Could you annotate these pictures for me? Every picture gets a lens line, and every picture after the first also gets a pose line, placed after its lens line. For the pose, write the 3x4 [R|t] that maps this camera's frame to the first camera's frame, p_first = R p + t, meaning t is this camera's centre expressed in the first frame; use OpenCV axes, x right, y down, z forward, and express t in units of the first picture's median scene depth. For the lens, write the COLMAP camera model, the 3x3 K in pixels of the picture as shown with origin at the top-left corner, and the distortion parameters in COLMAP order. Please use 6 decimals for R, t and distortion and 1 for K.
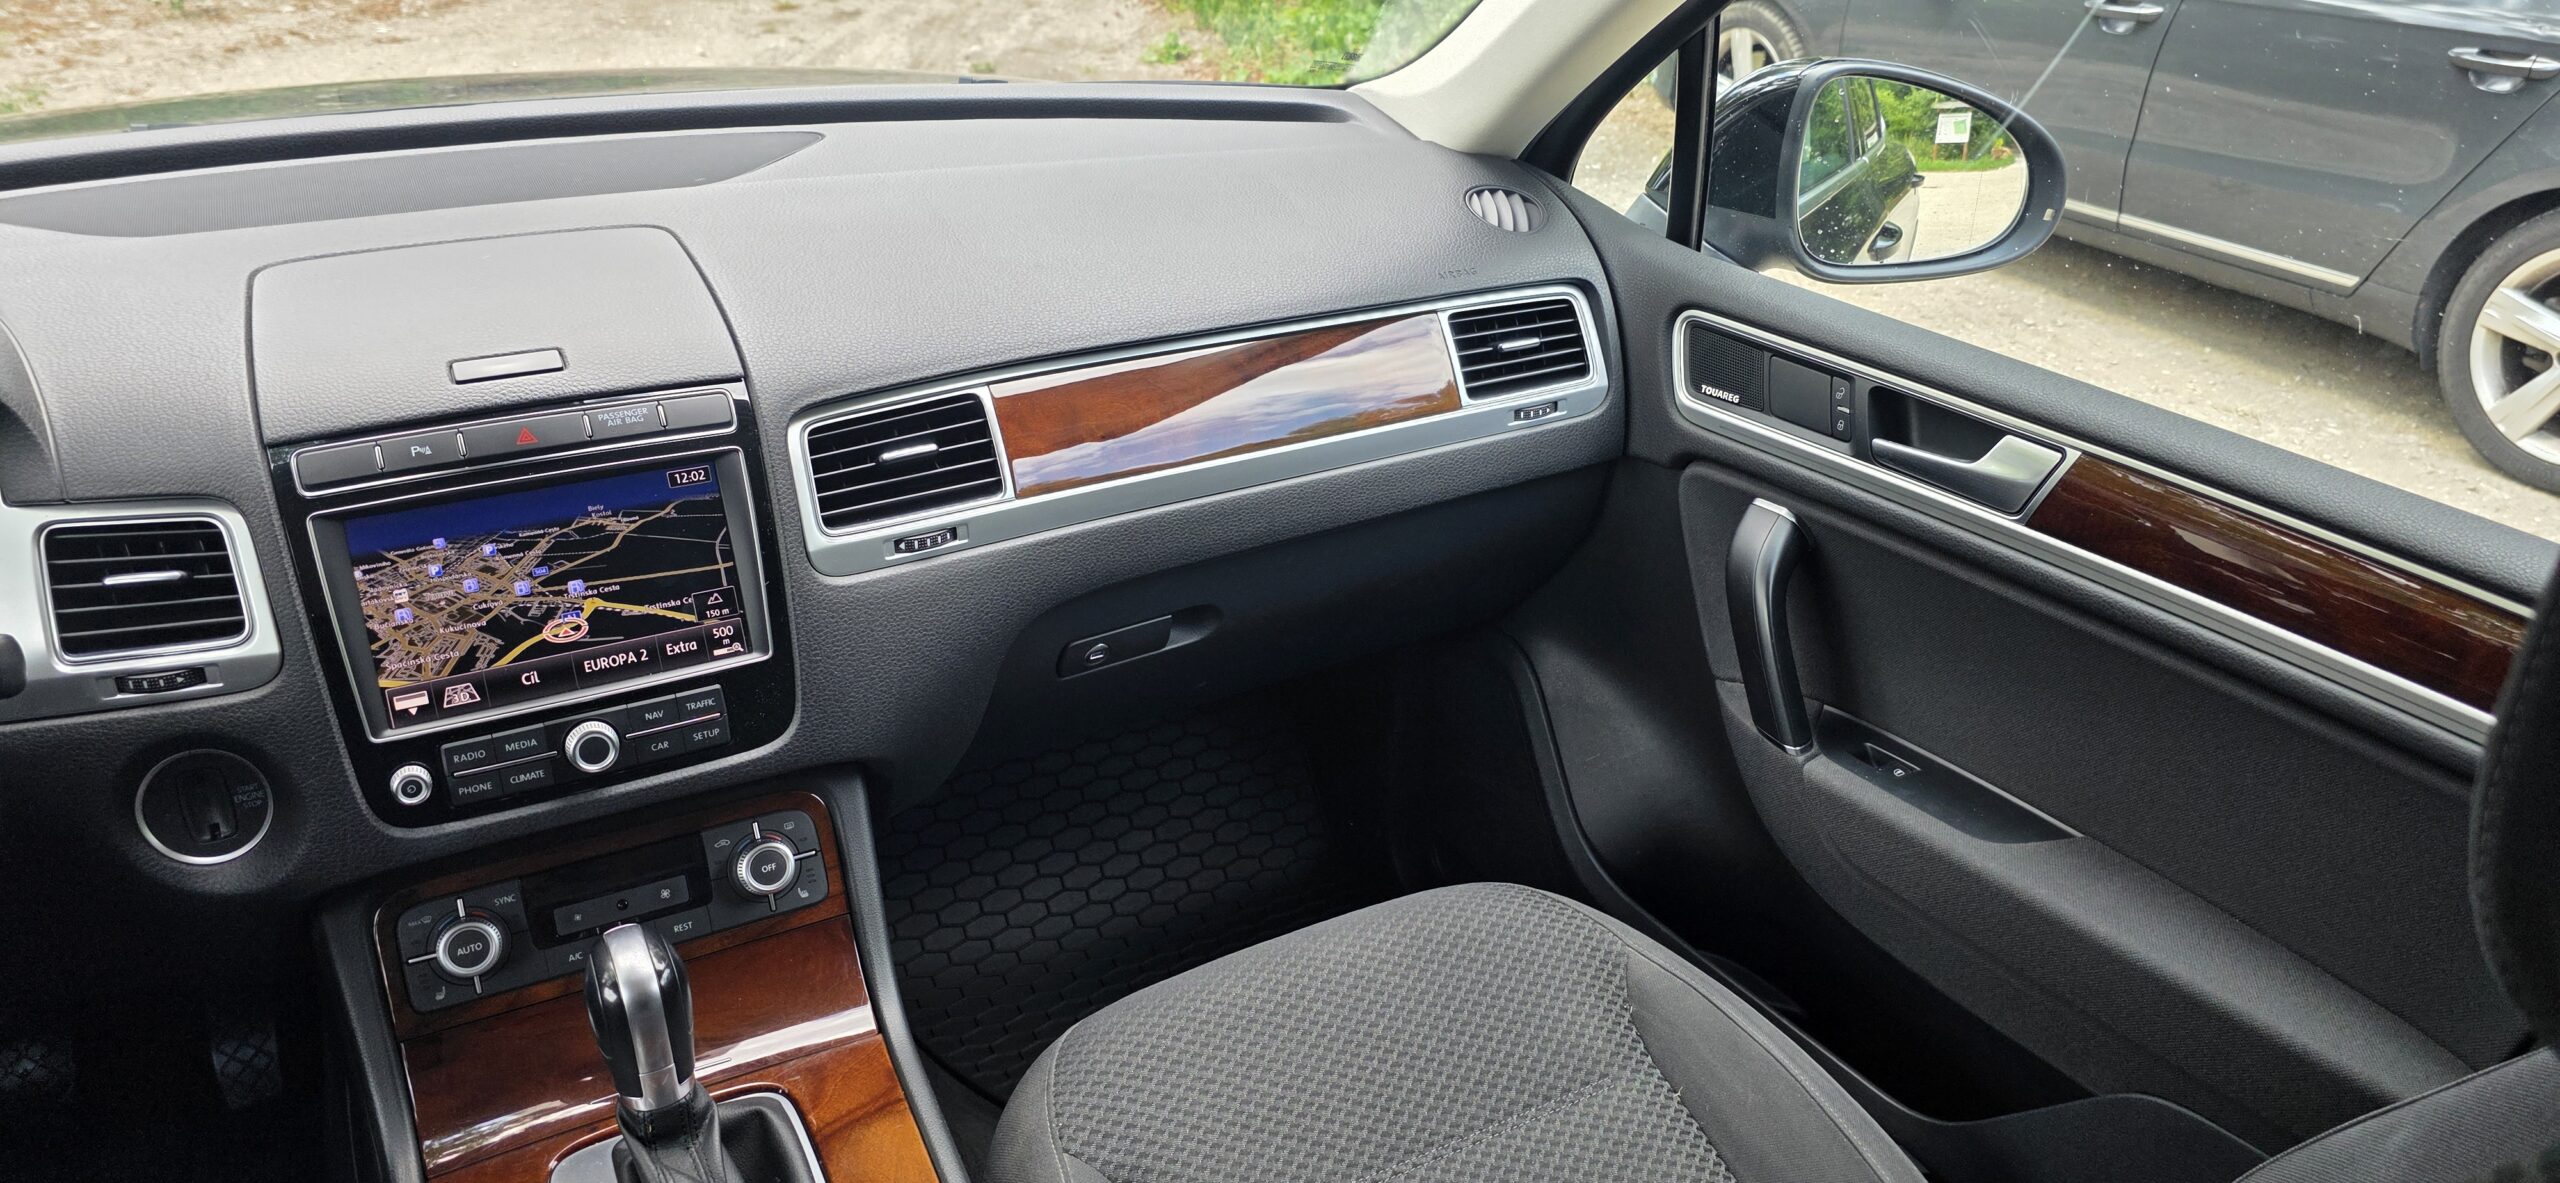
lens RADIAL K [[1713.2, 0, 1290.4], [0, 1713.2, 550.8], [0, 0, 1]] dist [0.068096, -0.074861]
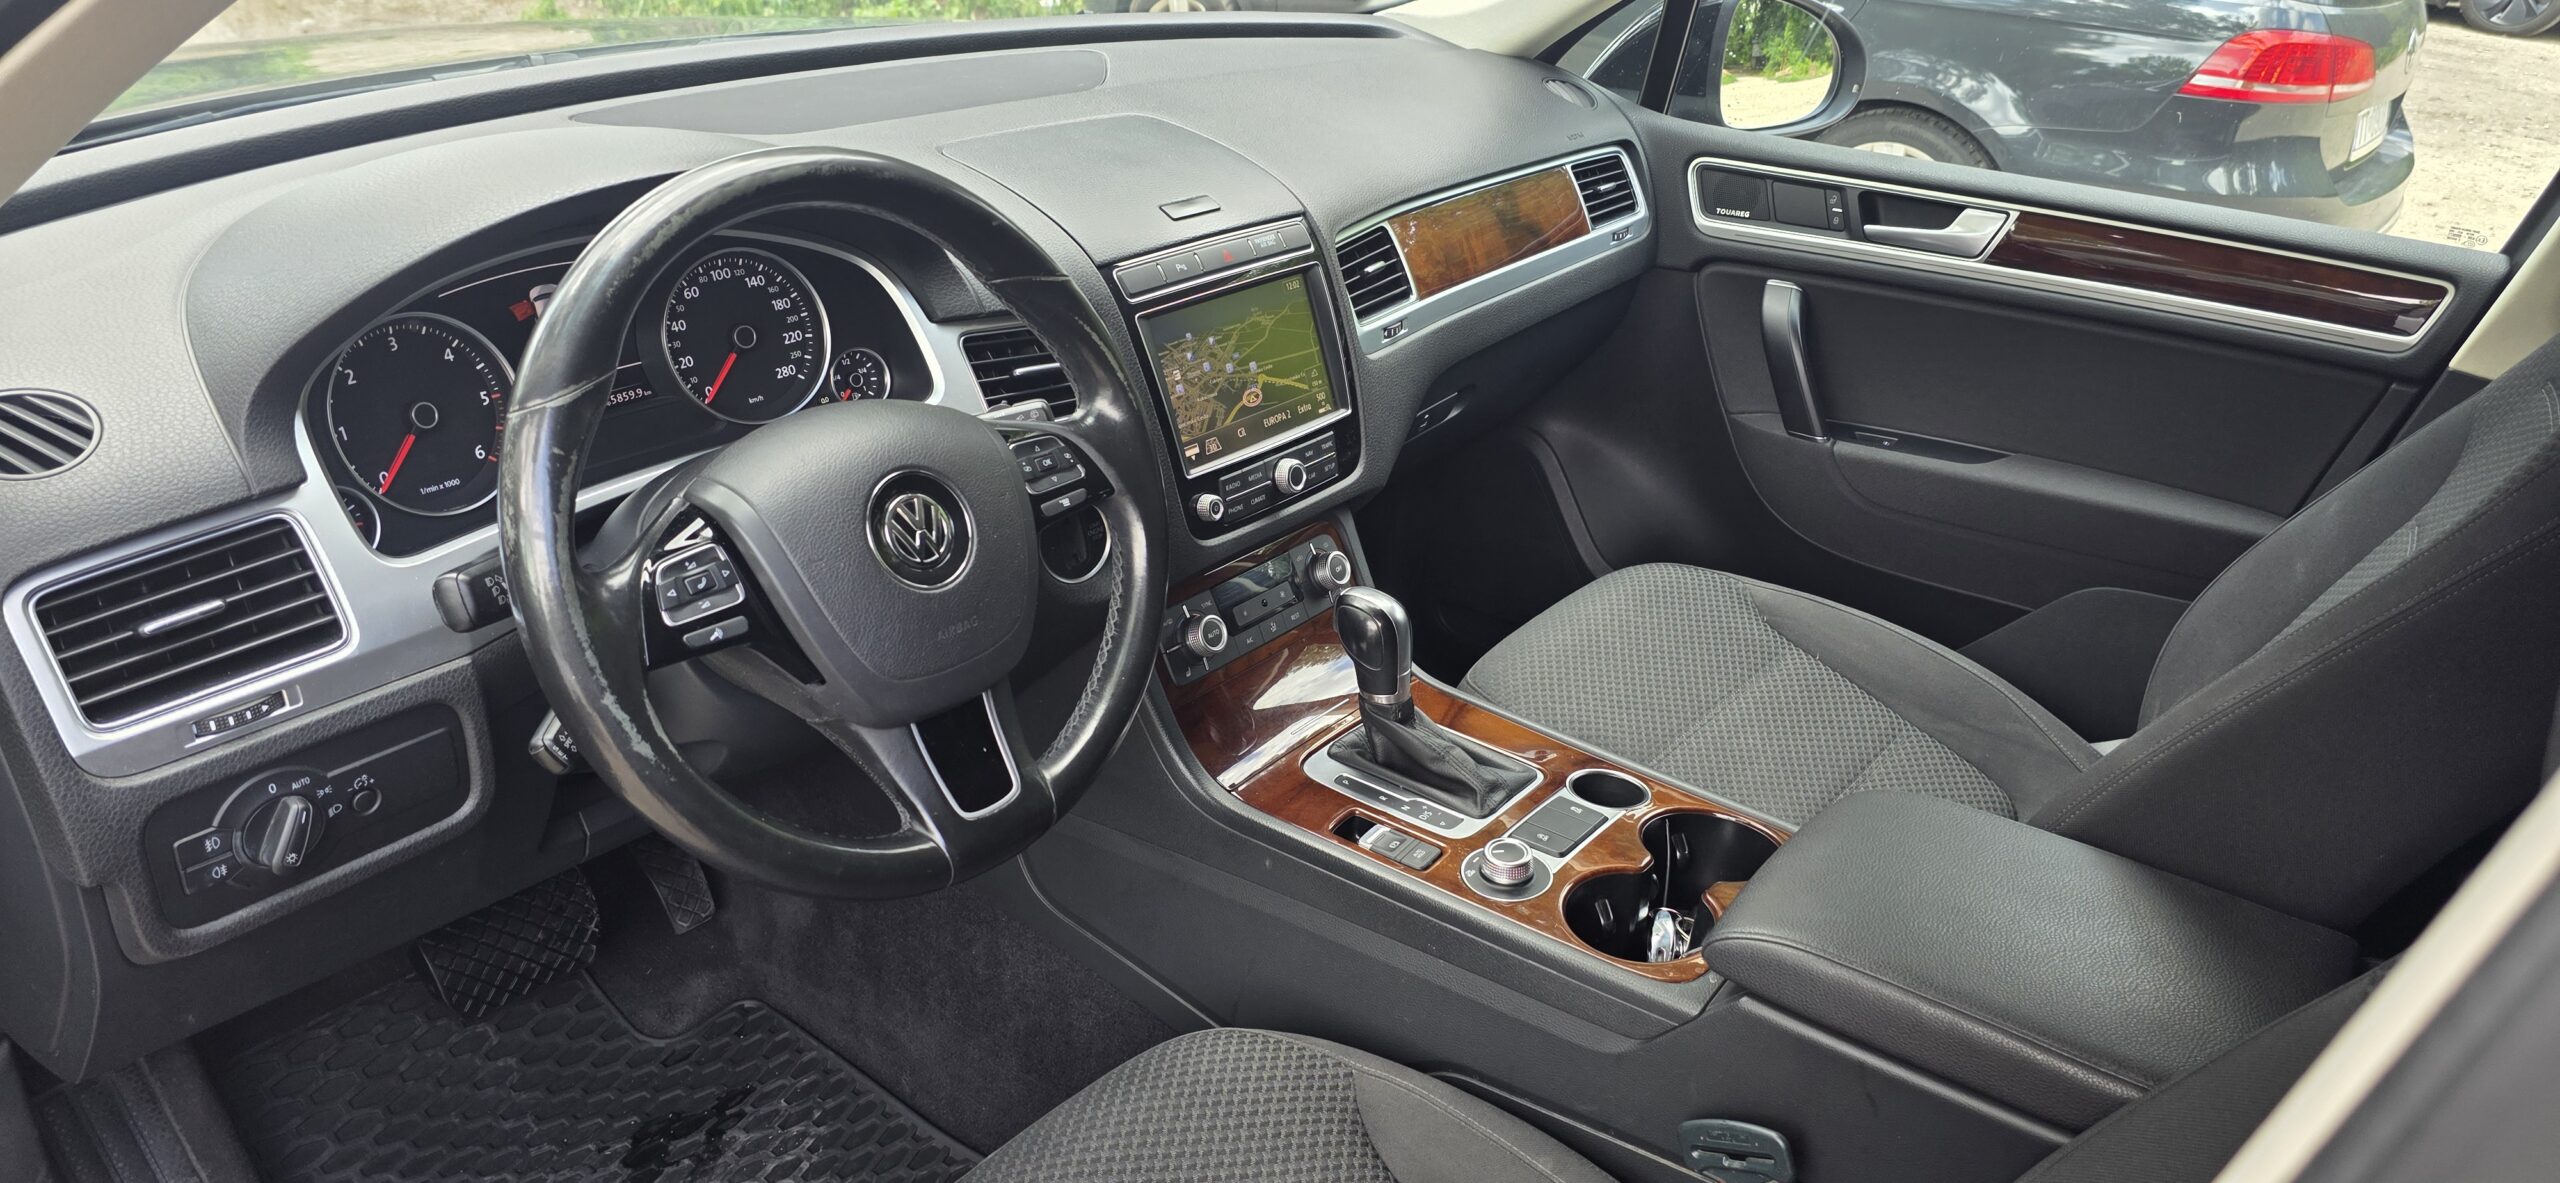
lens RADIAL K [[1713.2, 0, 1298.2], [0, 1713.2, 624.0], [0, 0, 1]] dist [0.068096, -0.074861]
pose [[0.913918, -0.149926, 0.377195, -0.899817], [0.129984, 0.988448, 0.077942, 0.119094], [-0.384524, -0.022203, 0.922848, -0.285657]]
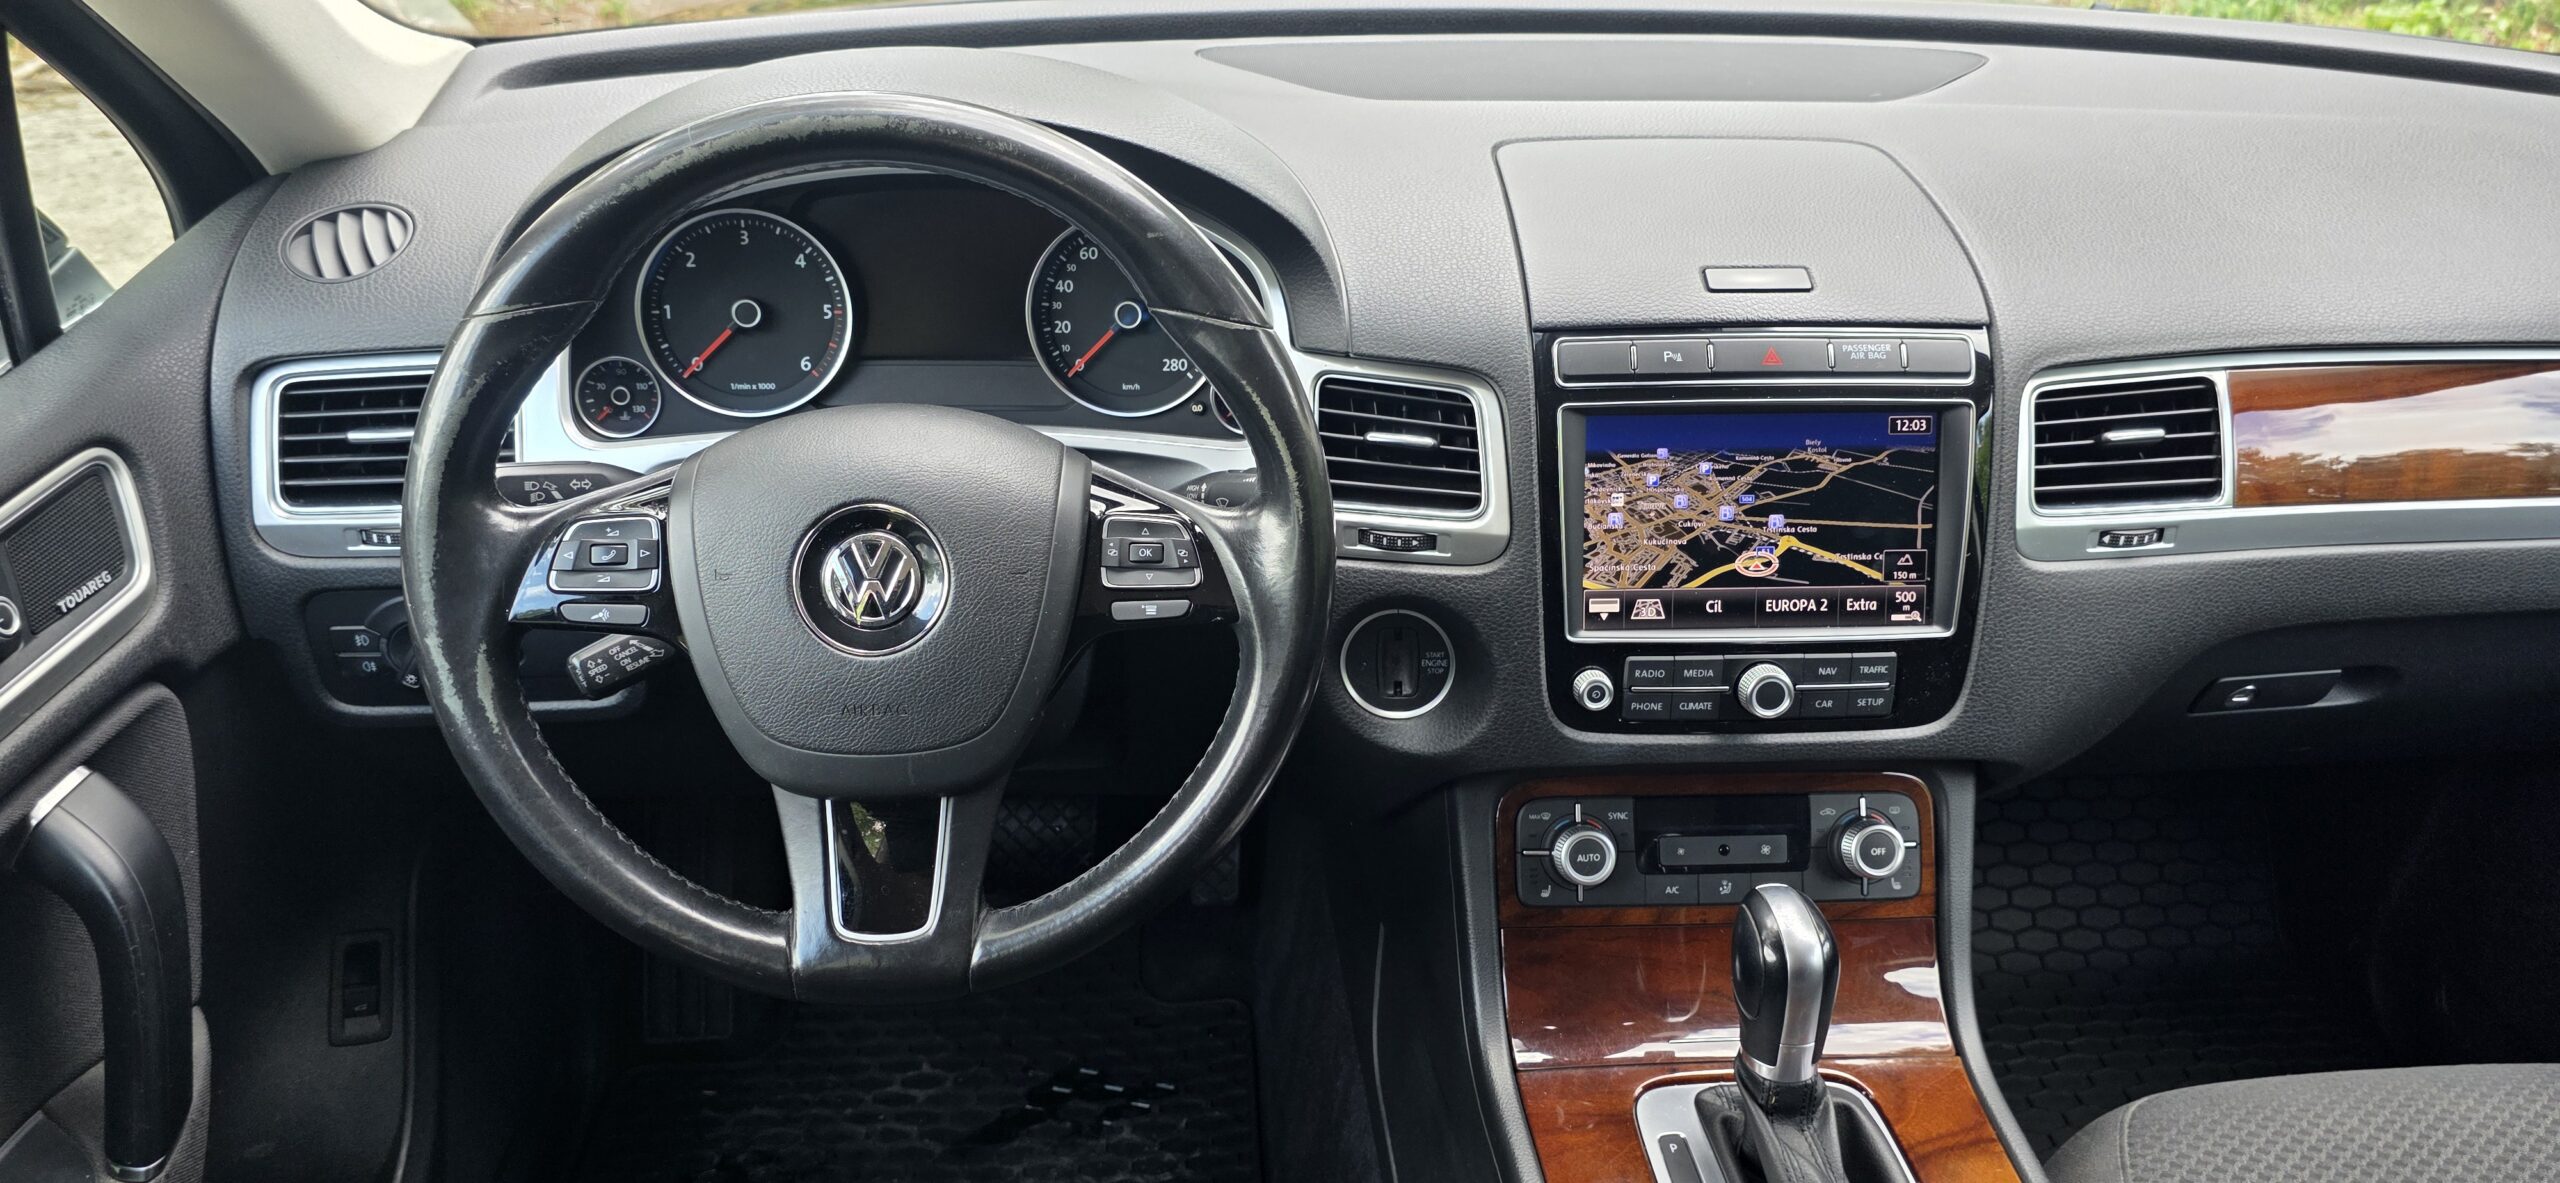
lens RADIAL K [[1713.2, 0, 1286.1], [0, 1713.2, 578.9], [0, 0, 1]] dist [0.068096, -0.074861]
pose [[0.912777, 0.205527, -0.352984, -0.307043], [-0.184857, 0.978477, 0.091705, 0.014237], [0.364235, -0.018454, 0.931124, 0.021259]]
